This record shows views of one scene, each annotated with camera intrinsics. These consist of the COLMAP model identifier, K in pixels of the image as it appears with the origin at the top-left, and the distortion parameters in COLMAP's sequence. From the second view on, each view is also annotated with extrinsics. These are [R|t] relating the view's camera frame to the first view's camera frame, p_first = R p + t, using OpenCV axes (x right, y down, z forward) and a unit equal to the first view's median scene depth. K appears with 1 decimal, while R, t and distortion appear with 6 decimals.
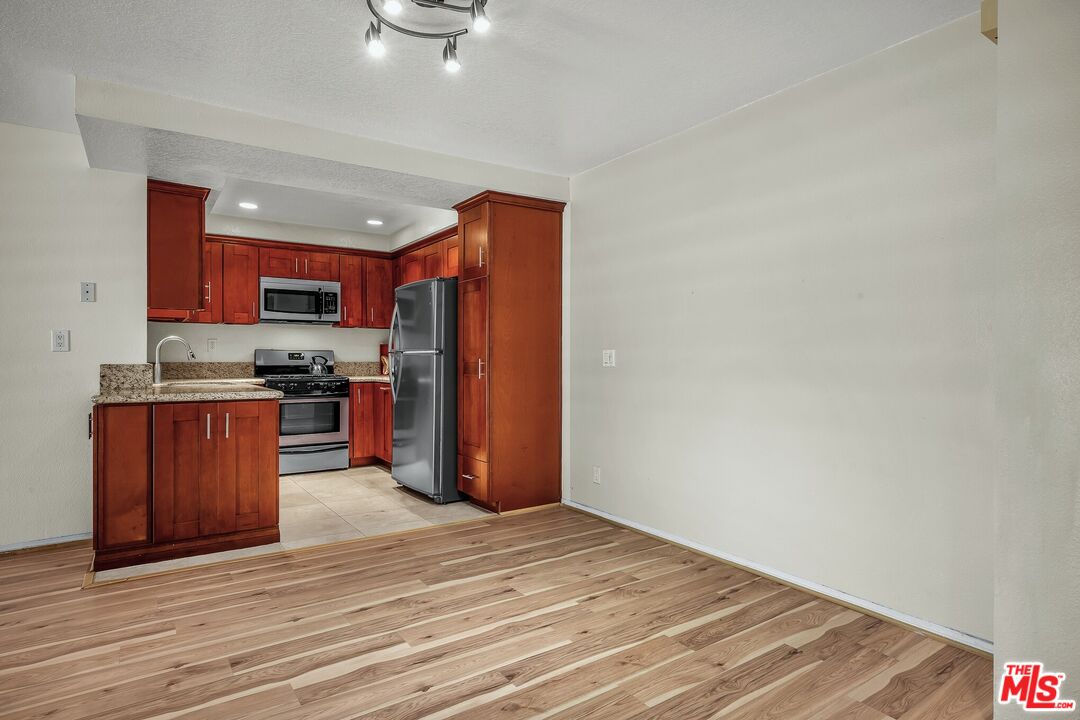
lens RADIAL K [[564.2, 0, 534.4], [0, 564.2, 358.4], [0, 0, 1]] dist [0.000737, -0.000151]
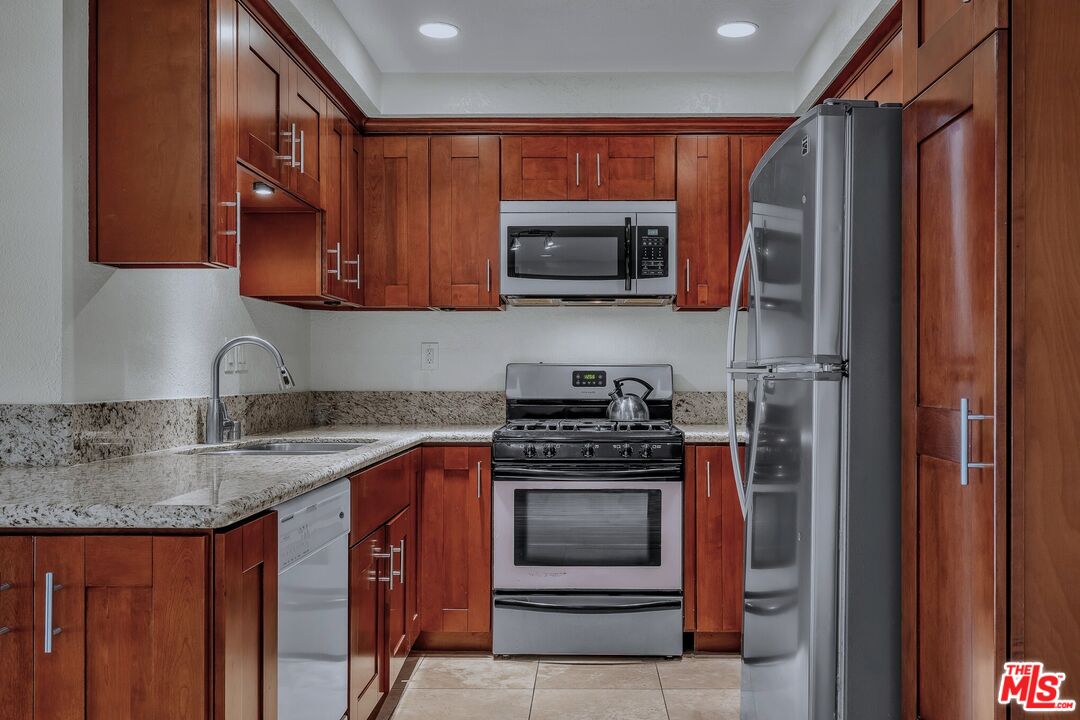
lens RADIAL K [[1015.0, 0, 548.6], [0, 1015.0, 377.9], [0, 0, 1]] dist [0.000175, 0.000000]
pose [[0.828728, -0.000599, -0.559652, -0.002462], [0.000886, 1.000000, 0.000242, -0.004623], [0.559651, -0.000696, 0.828728, 0.339767]]
